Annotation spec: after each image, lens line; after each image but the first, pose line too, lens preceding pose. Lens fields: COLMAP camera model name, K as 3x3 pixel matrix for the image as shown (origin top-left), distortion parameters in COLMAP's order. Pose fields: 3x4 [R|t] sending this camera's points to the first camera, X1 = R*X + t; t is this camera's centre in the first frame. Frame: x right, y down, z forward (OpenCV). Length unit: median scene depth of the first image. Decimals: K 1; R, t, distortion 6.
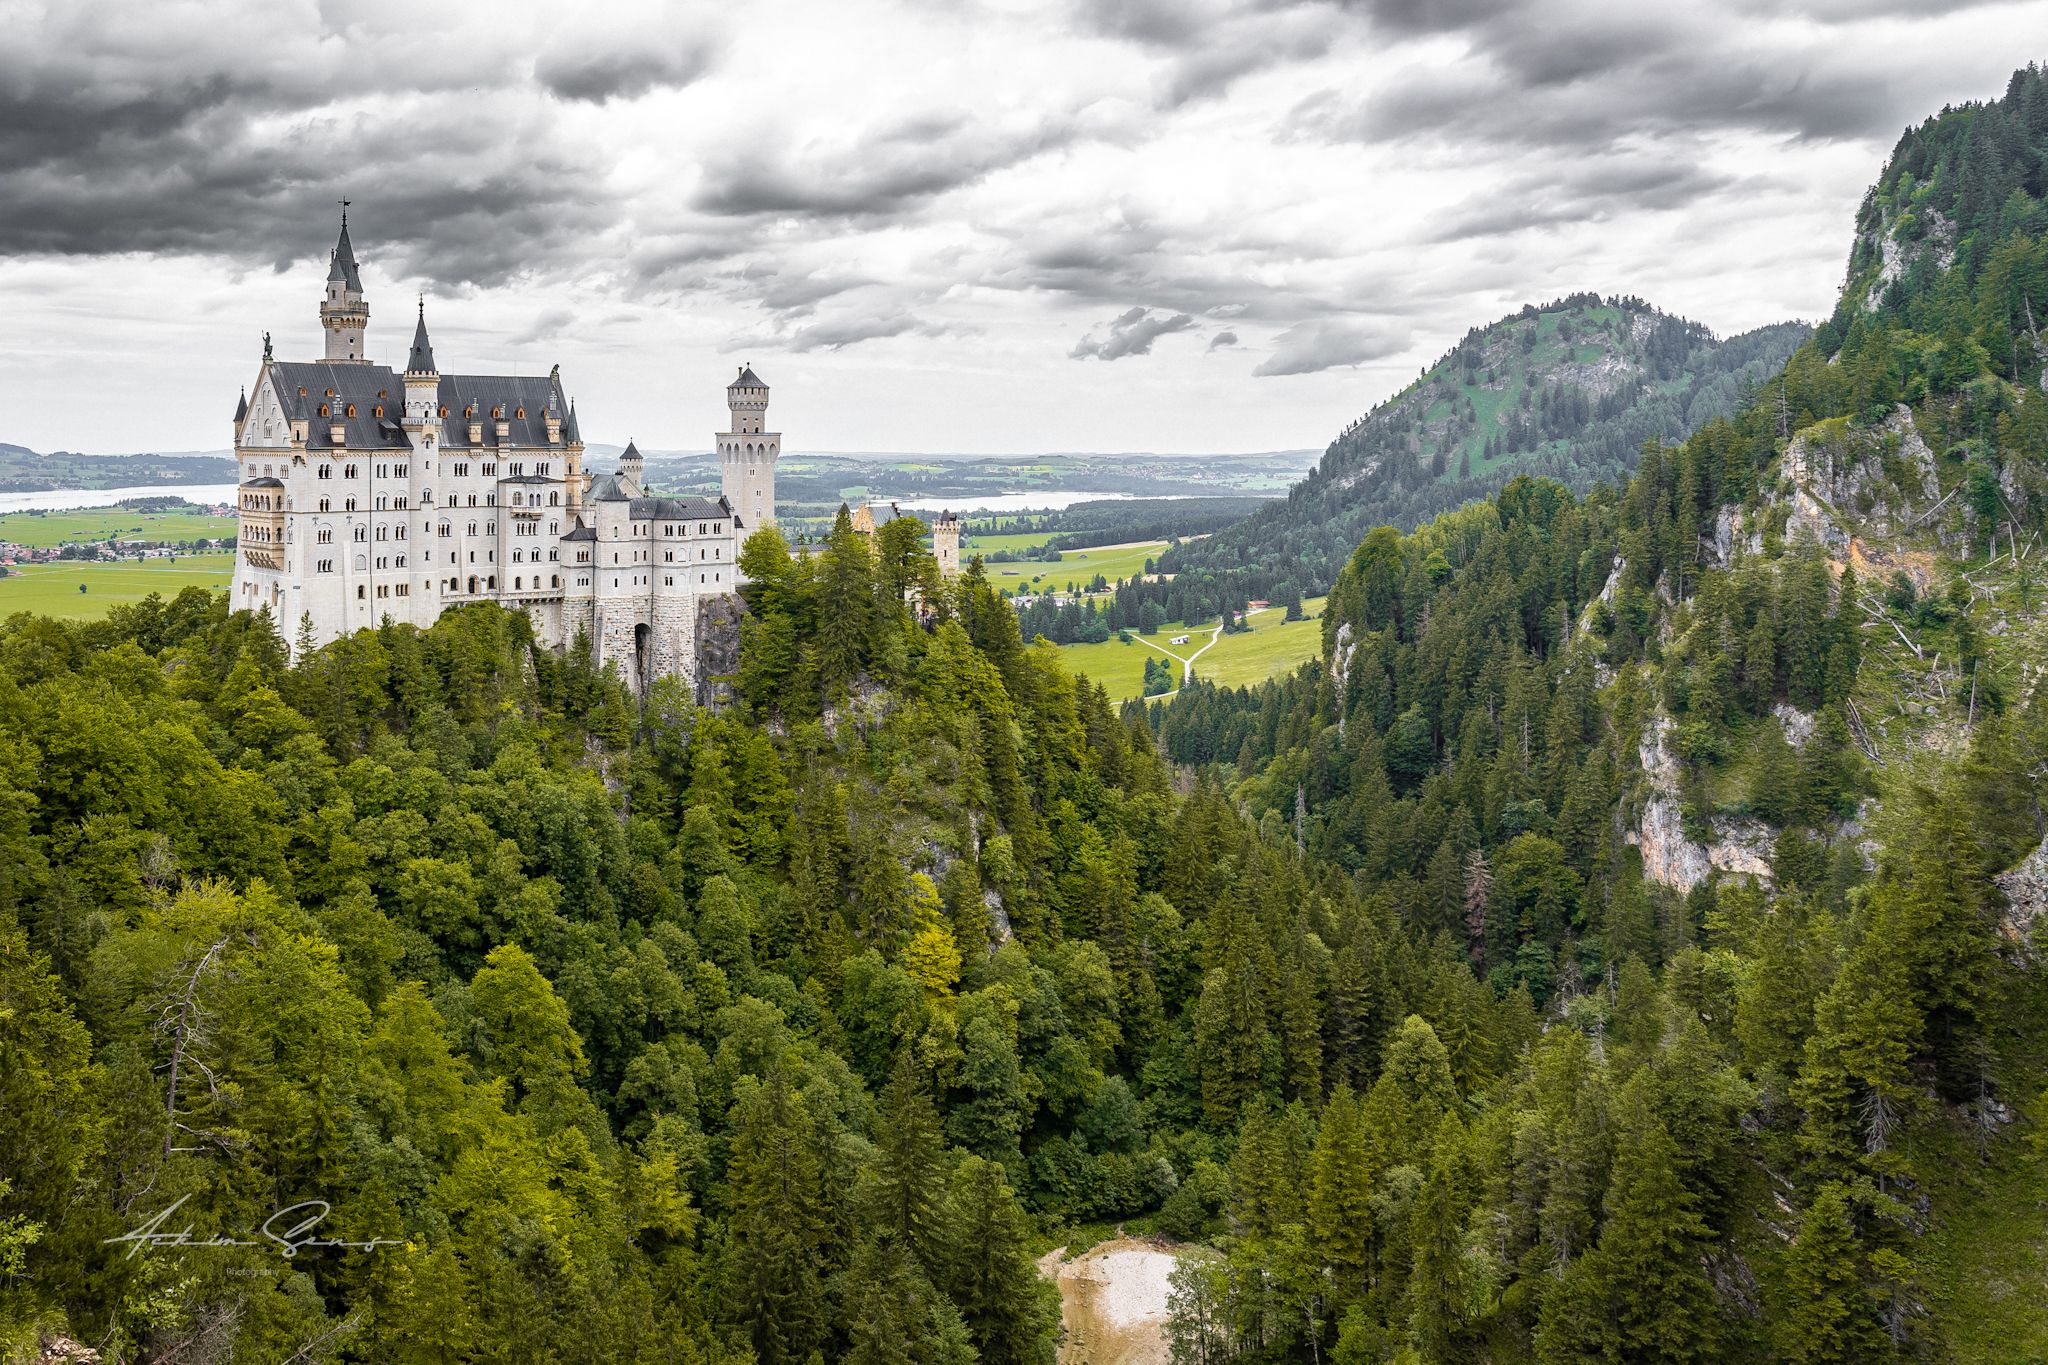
lens RADIAL K [[1567.9, 0, 1022.3], [0, 1567.9, 452.0], [0, 0, 1]] dist [-0.008884, -0.000670]
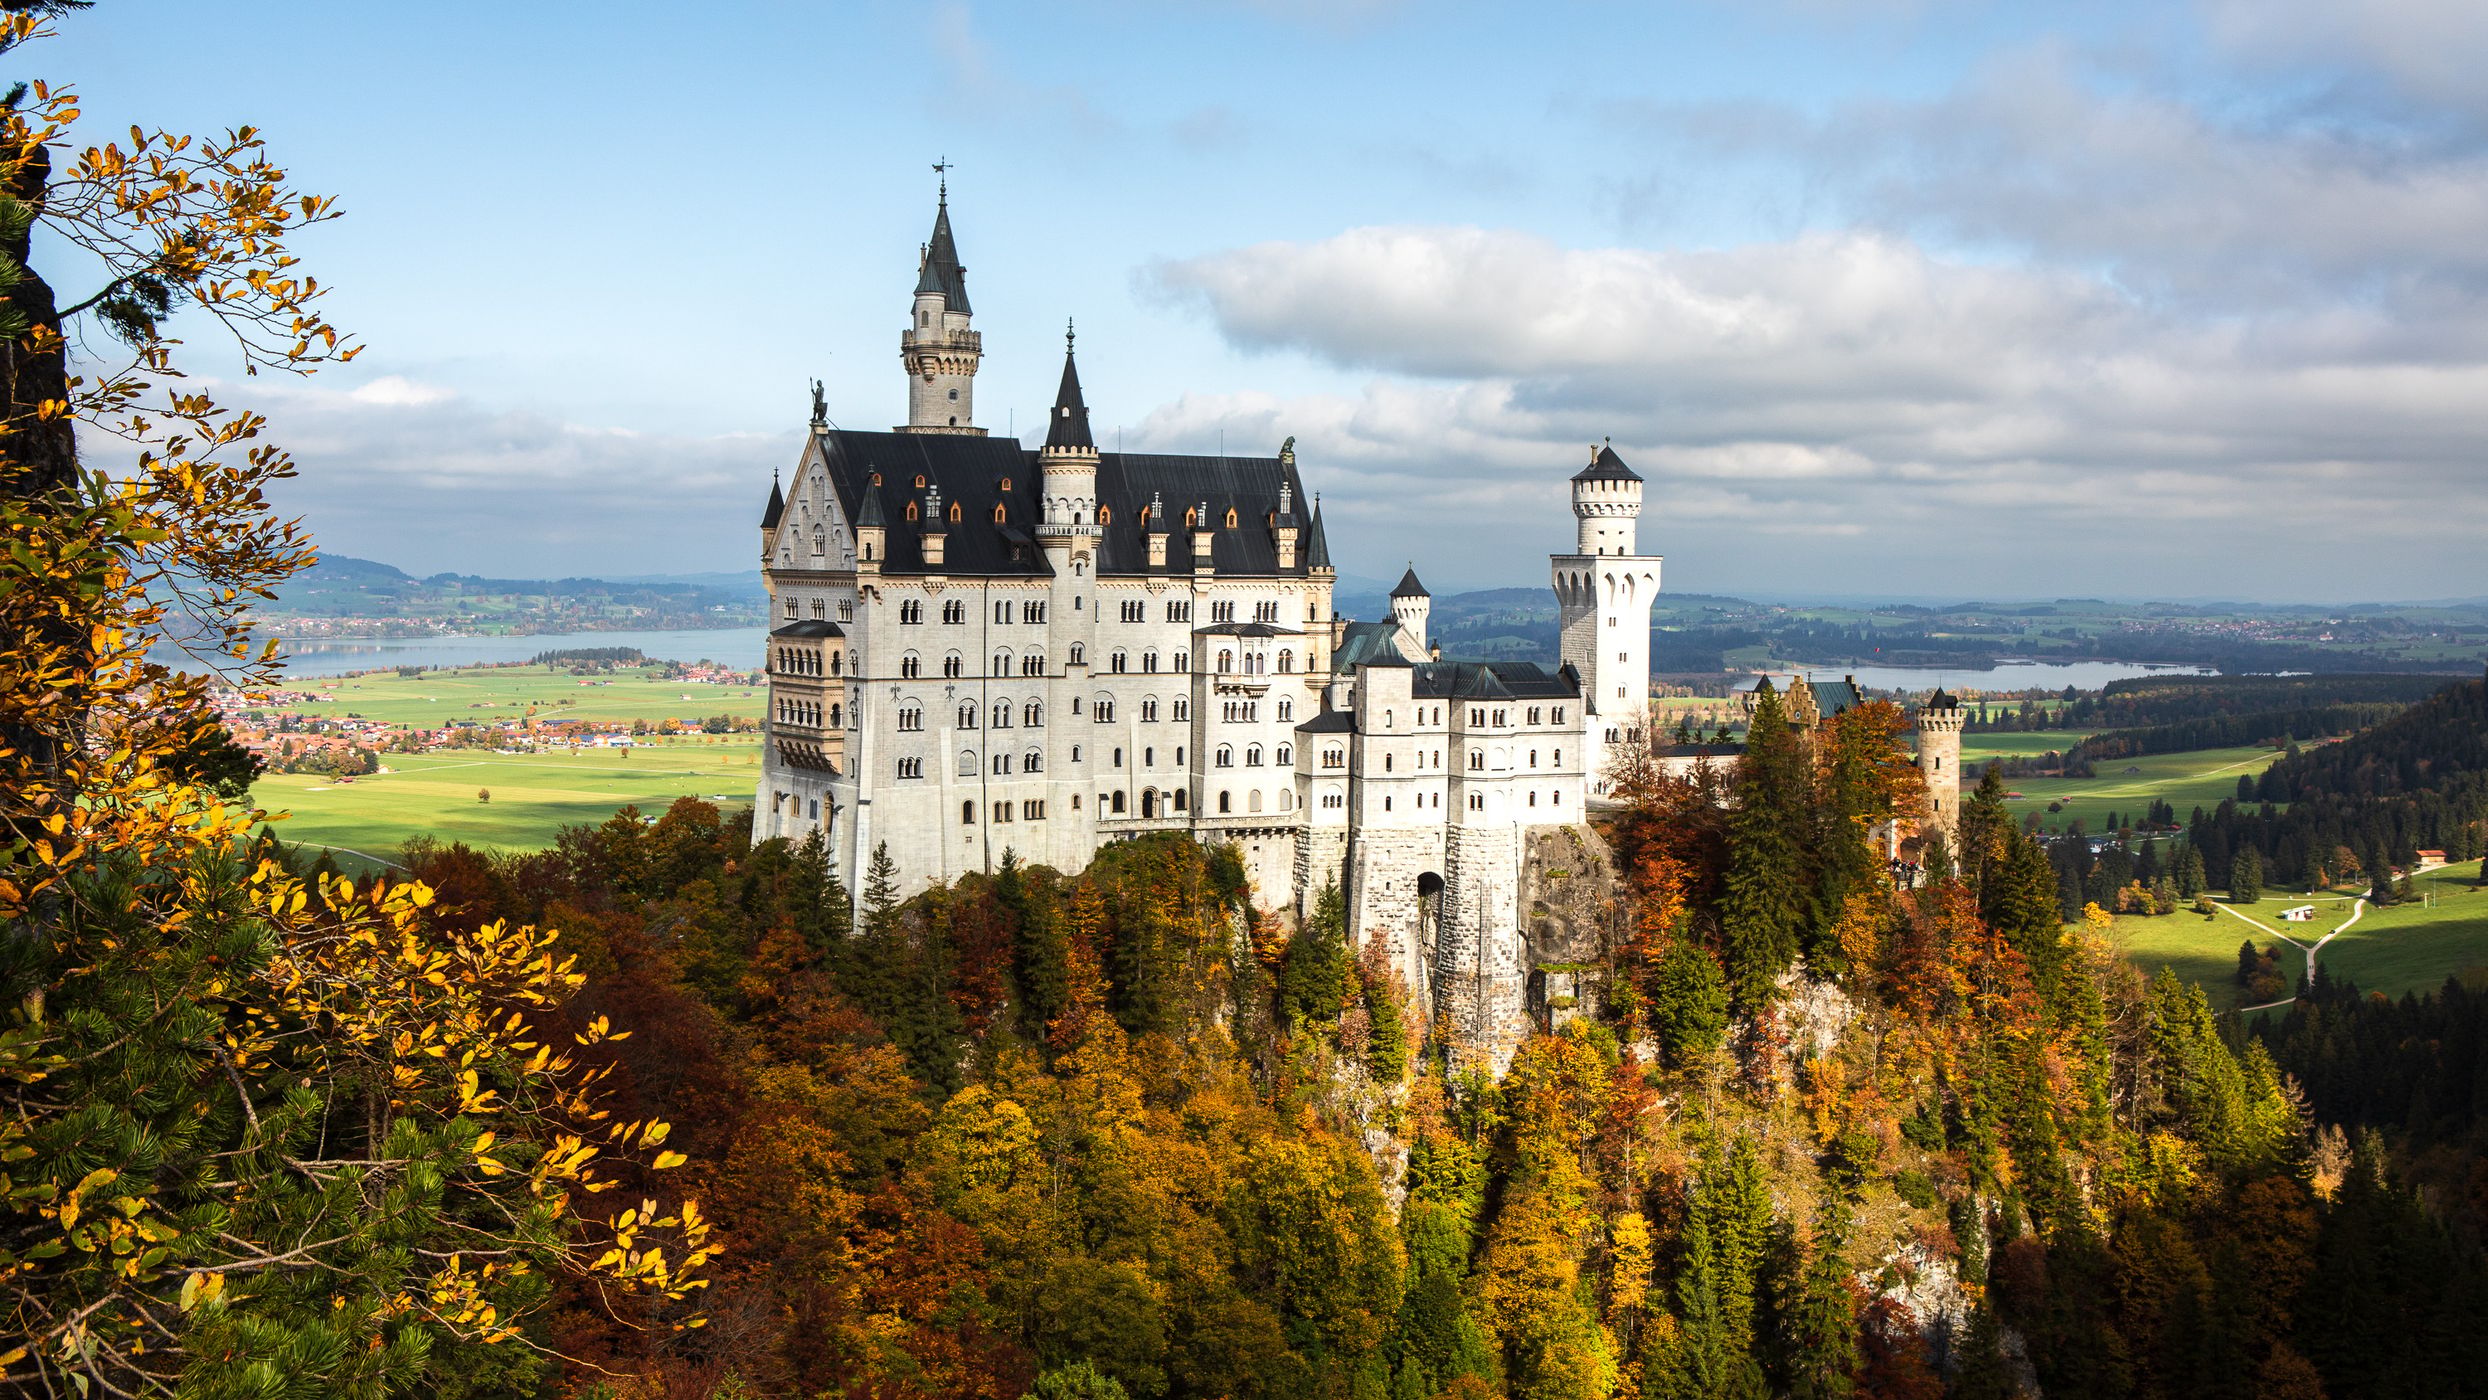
lens RADIAL K [[2437.6, 0, 1236.9], [0, 2437.6, 694.8], [0, 0, 1]] dist [-0.119712, 0.286951]
pose [[0.998110, 0.015440, -0.059485, -0.262200], [-0.012916, 0.999010, 0.042580, 0.002901], [0.060084, -0.041731, 0.997321, 0.068975]]
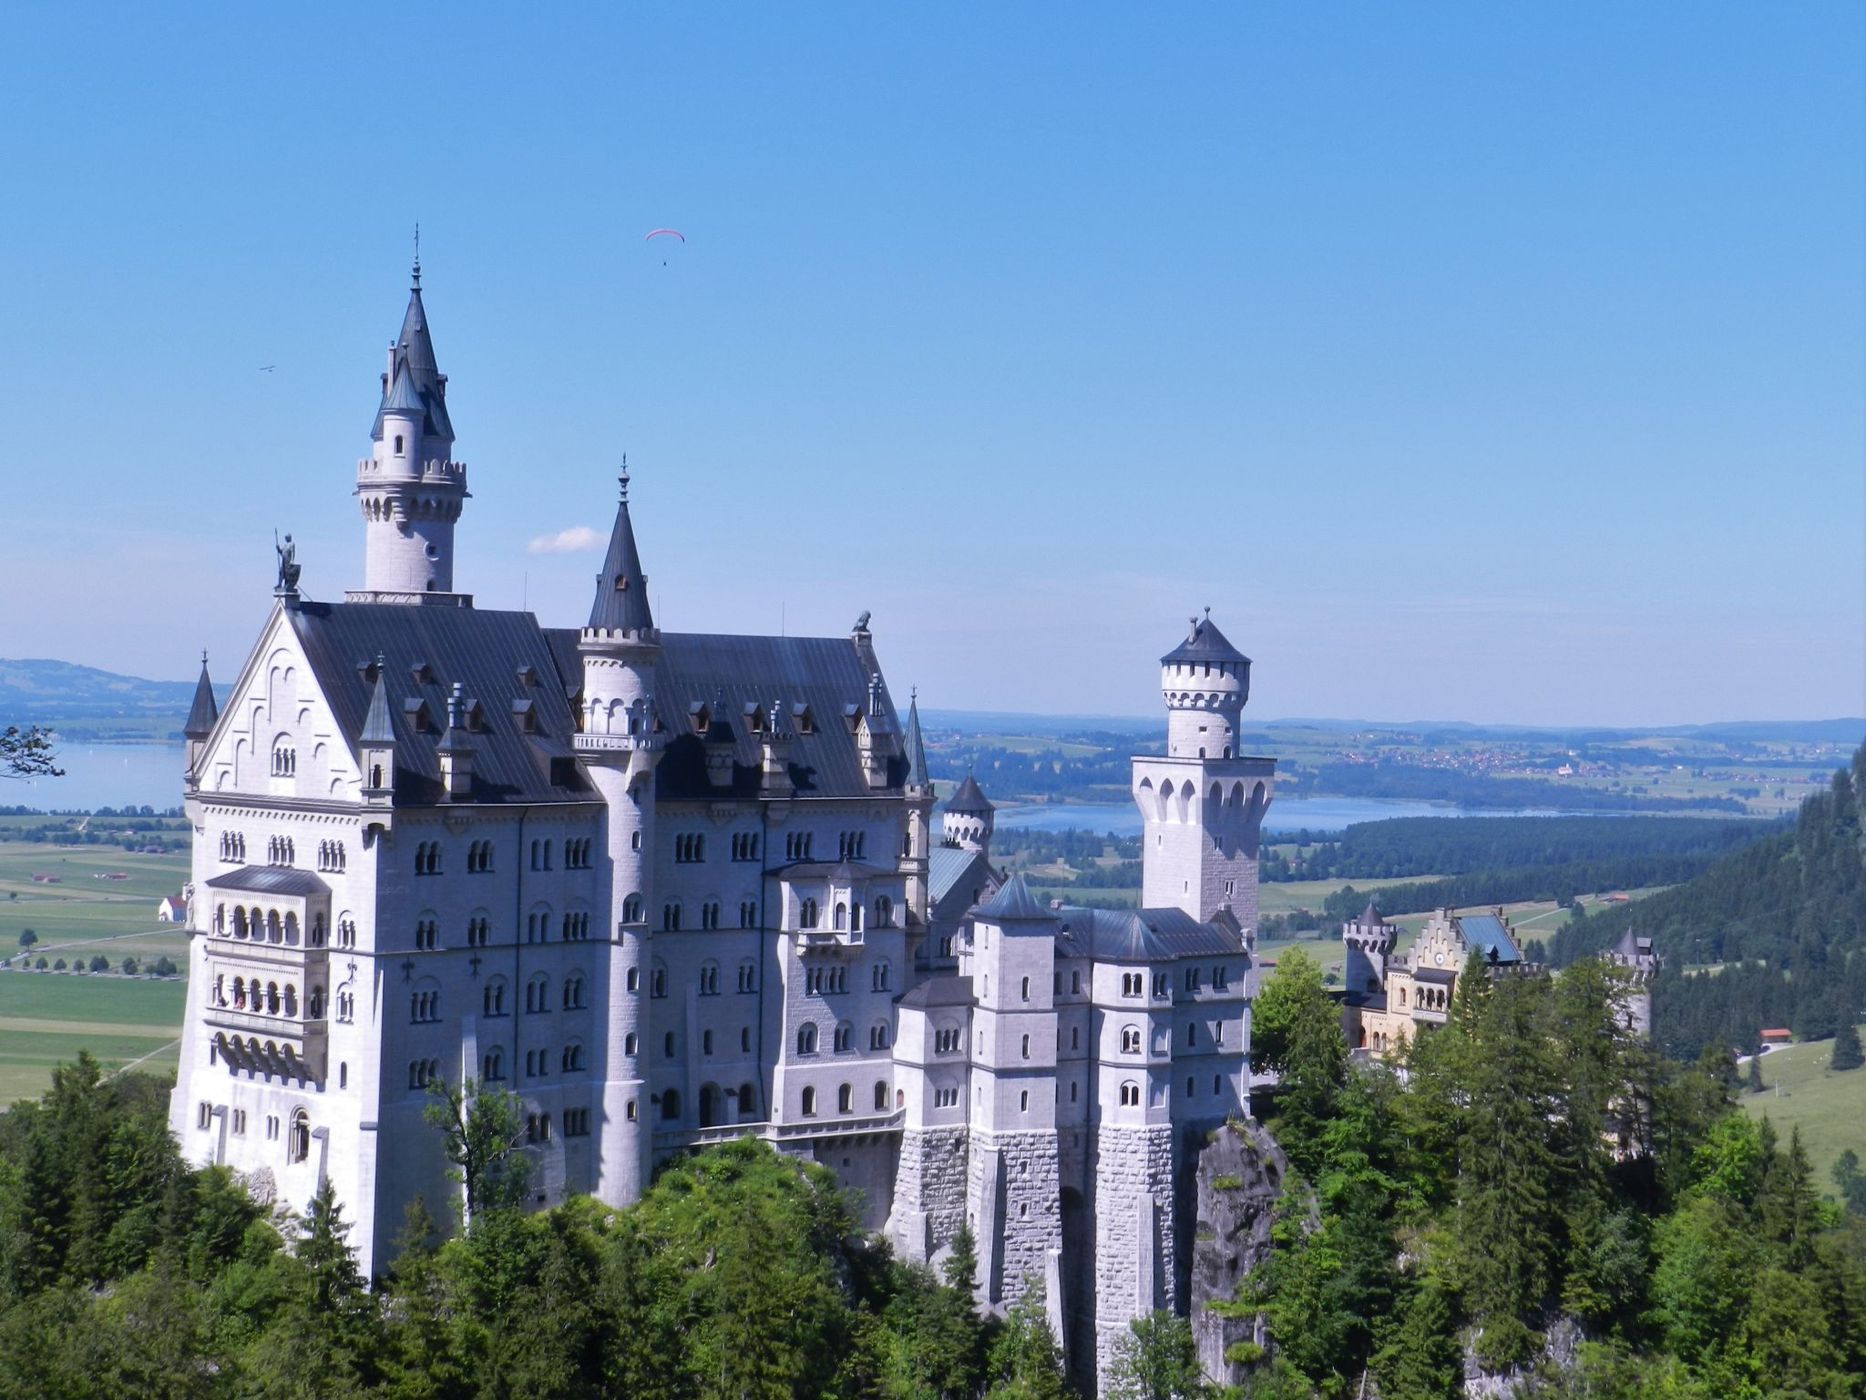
lens RADIAL K [[2967.0, 0, 932.9], [0, 2967.0, 701.7], [0, 0, 1]] dist [-0.009527, 0.047537]
pose [[0.988043, 0.021851, 0.152621, -0.418911], [-0.021155, 0.999757, -0.006179, -0.026614], [-0.152719, 0.002876, 0.988266, 0.149978]]
